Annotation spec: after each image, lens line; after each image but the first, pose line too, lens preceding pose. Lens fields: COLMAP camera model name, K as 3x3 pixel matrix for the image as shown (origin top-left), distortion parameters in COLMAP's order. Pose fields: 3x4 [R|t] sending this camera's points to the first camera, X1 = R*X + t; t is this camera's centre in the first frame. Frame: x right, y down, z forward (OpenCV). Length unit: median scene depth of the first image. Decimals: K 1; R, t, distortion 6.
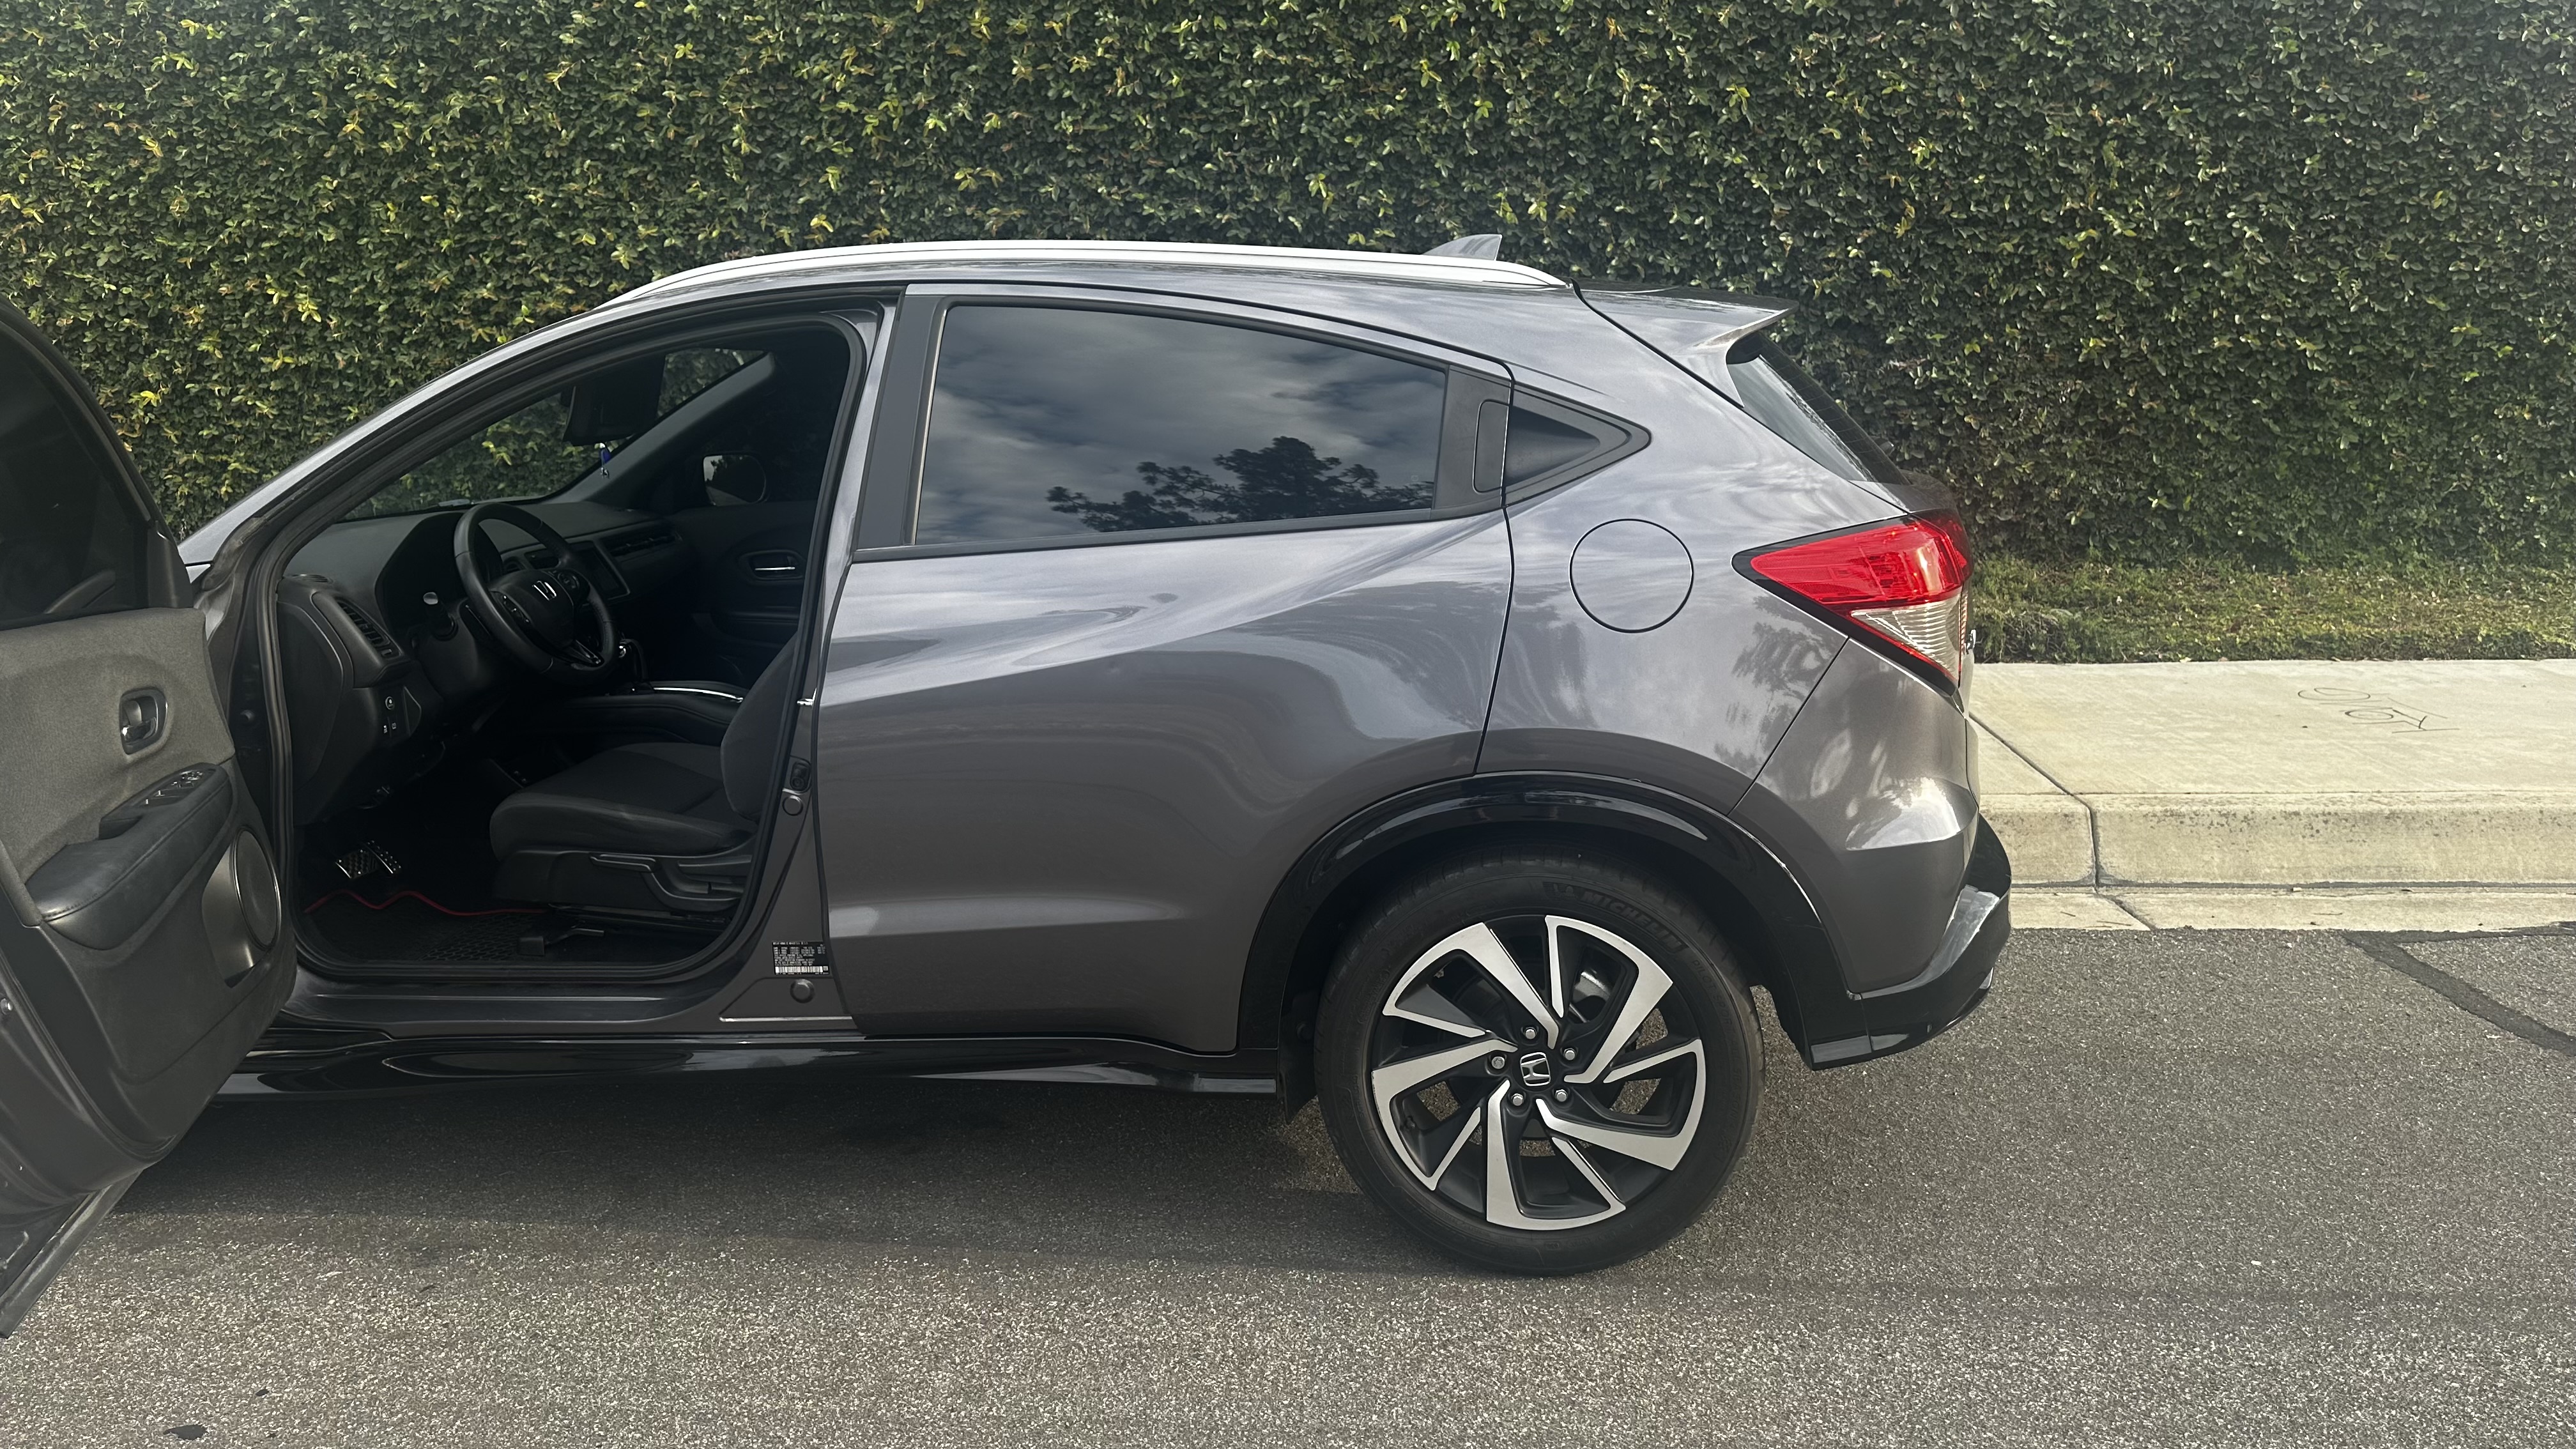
lens RADIAL K [[1827.4, 0, 1264.3], [0, 1827.4, 711.2], [0, 0, 1]] dist [0.038776, -0.047840]
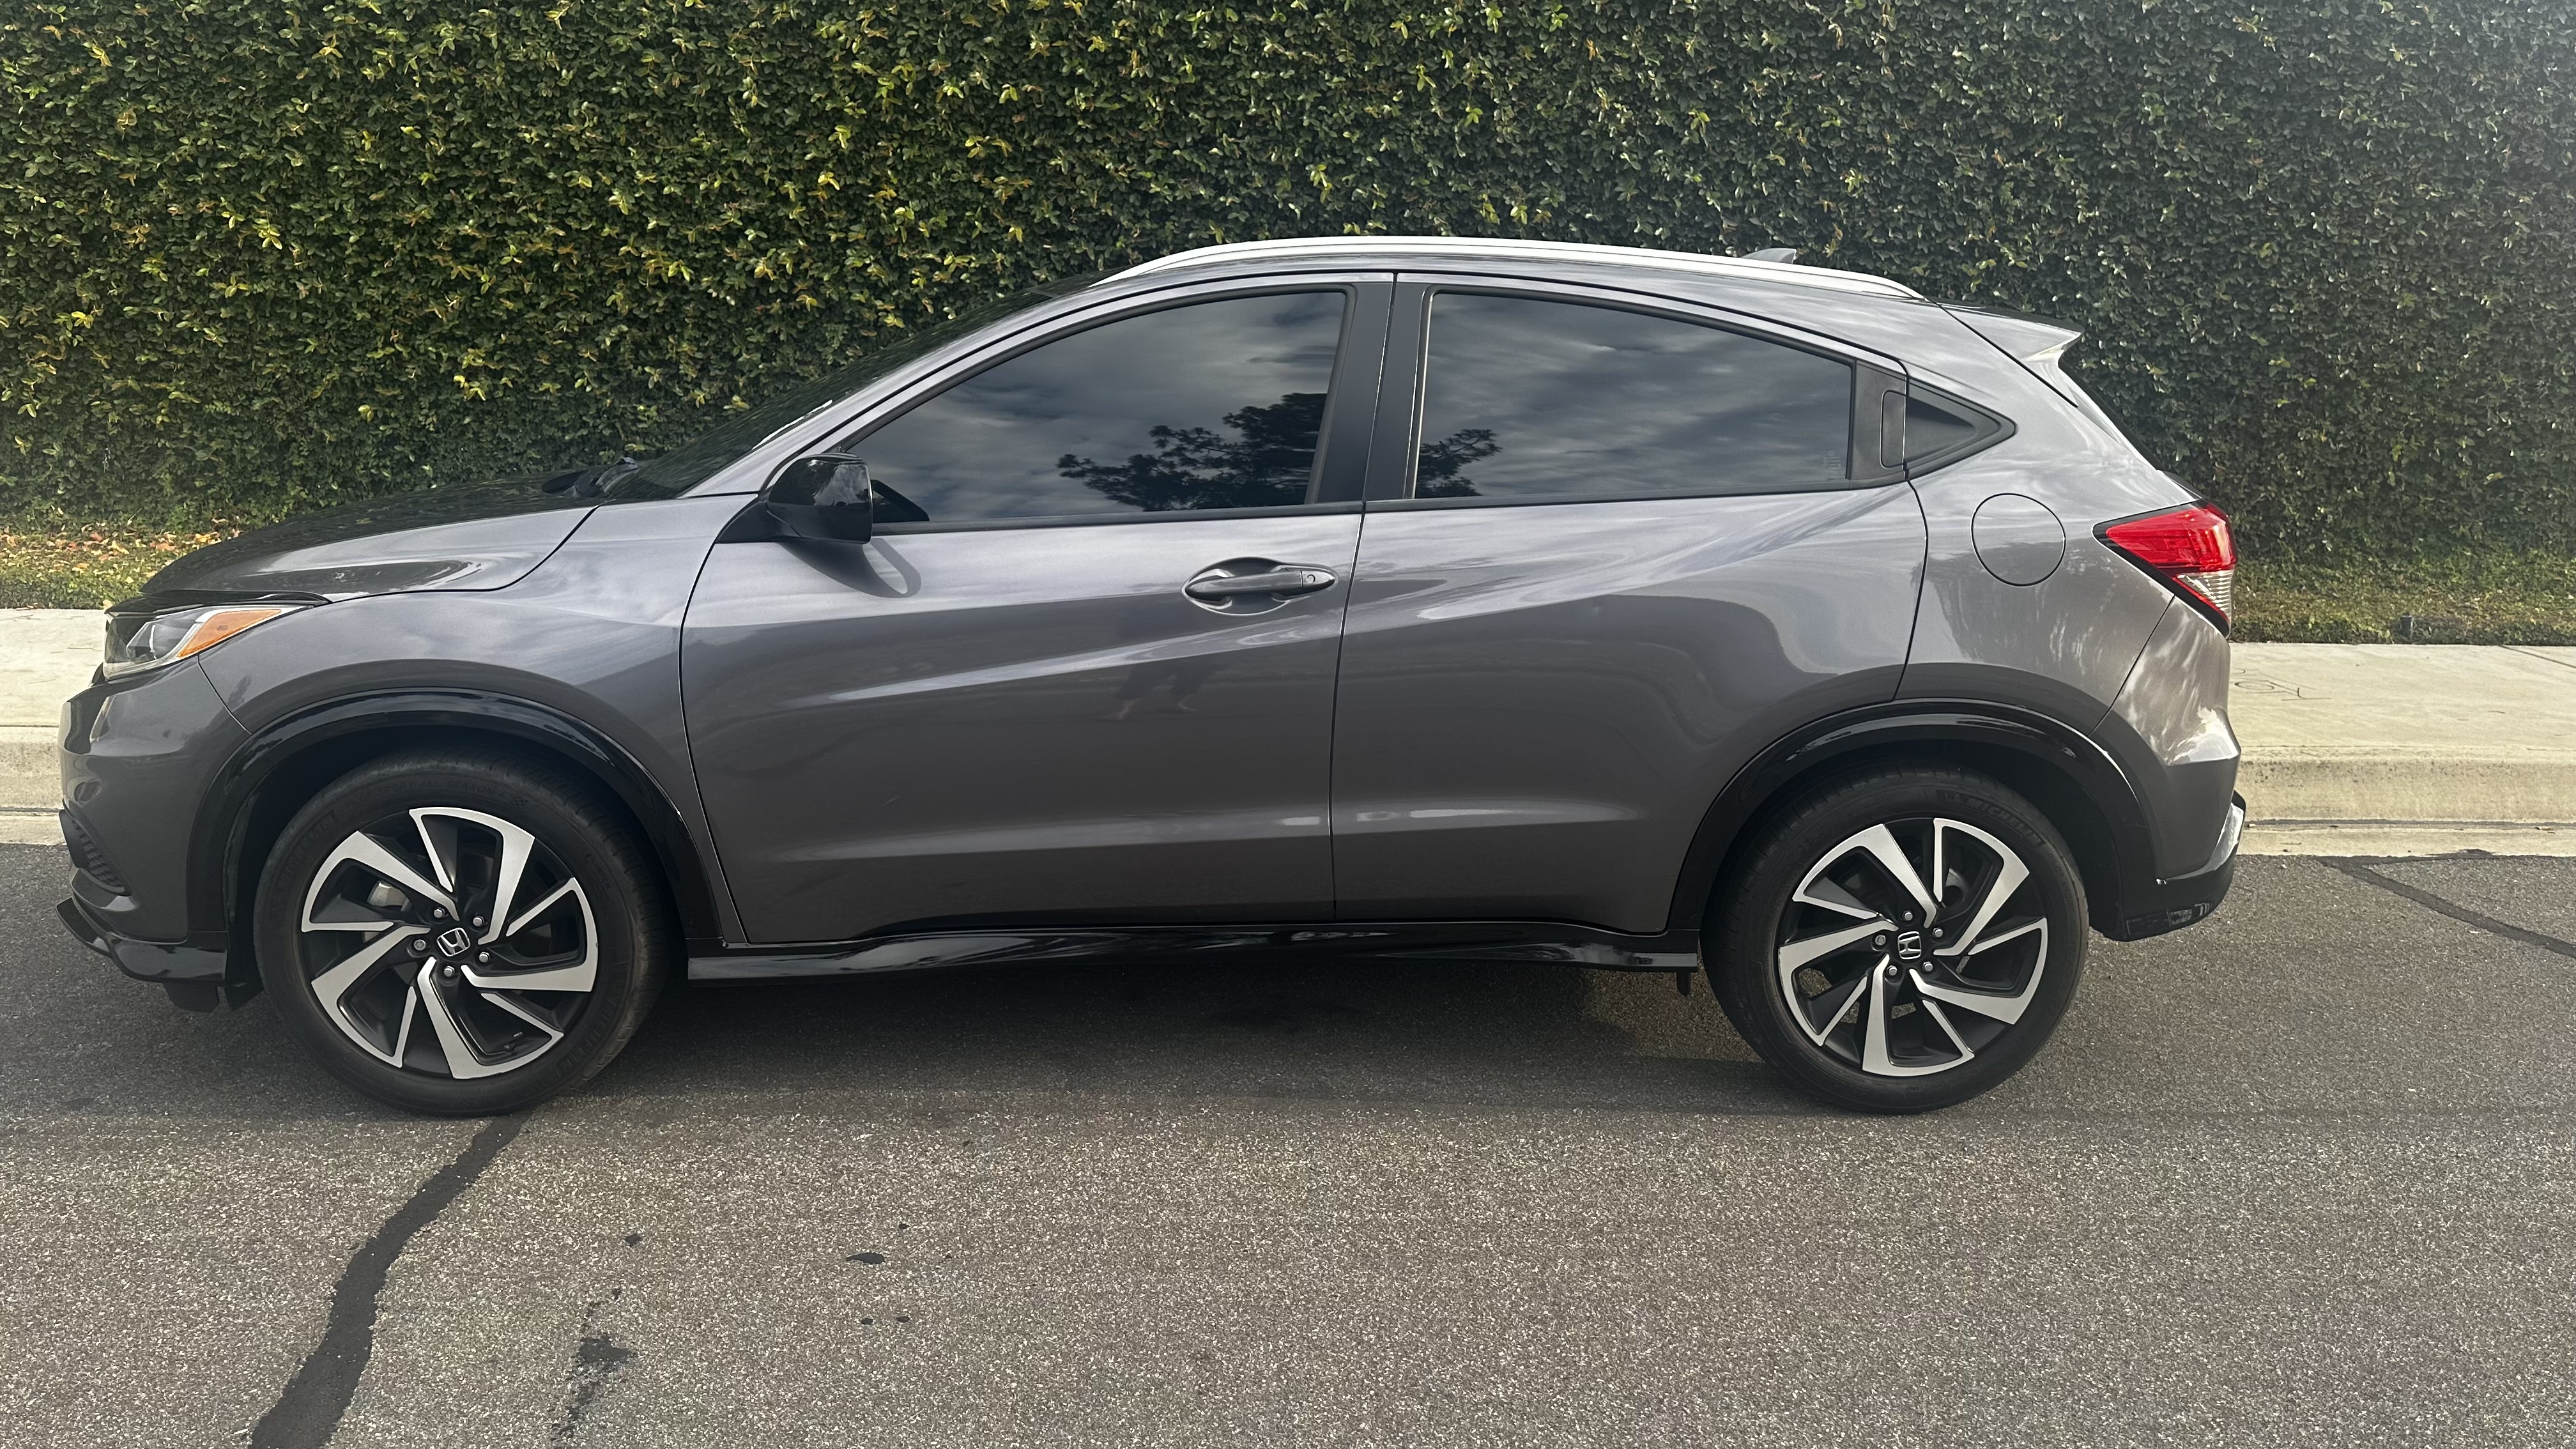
lens RADIAL K [[1822.9, 0, 1268.7], [0, 1822.9, 720.8], [0, 0, 1]] dist [0.038946, -0.046989]
pose [[0.985264, 0.013913, 0.170473, -0.176409], [-0.017017, 0.999715, 0.016759, 0.011894], [-0.170192, -0.019413, 0.985220, -0.046898]]
